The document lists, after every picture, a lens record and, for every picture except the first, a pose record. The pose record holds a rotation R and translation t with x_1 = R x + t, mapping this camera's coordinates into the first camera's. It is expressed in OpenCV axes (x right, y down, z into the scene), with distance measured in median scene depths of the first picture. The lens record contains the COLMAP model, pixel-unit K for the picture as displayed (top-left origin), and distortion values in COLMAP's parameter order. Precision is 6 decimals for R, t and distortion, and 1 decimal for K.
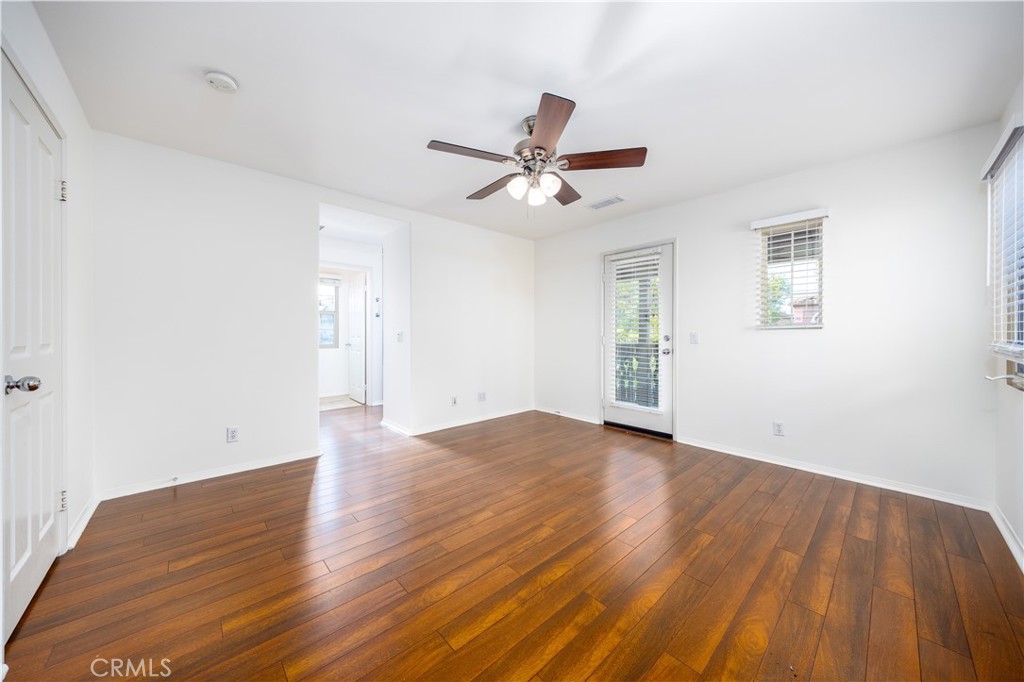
lens RADIAL K [[352.7, 0, 513.9], [0, 352.7, 334.7], [0, 0, 1]] dist [-0.000569, -0.000131]
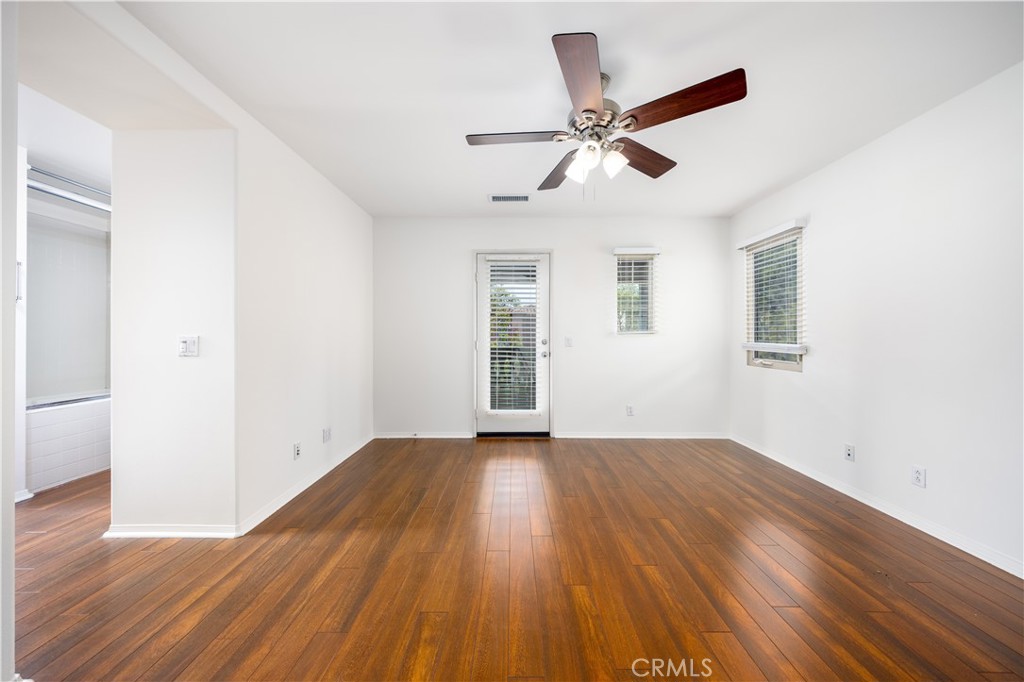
lens RADIAL K [[352.7, 0, 512.6], [0, 352.7, 337.1], [0, 0, 1]] dist [-0.000569, -0.000131]
pose [[0.676509, 0.001460, 0.736433, -0.402179], [0.006944, 0.999941, -0.008362, 0.003318], [-0.736402, 0.010771, 0.676459, 0.344546]]
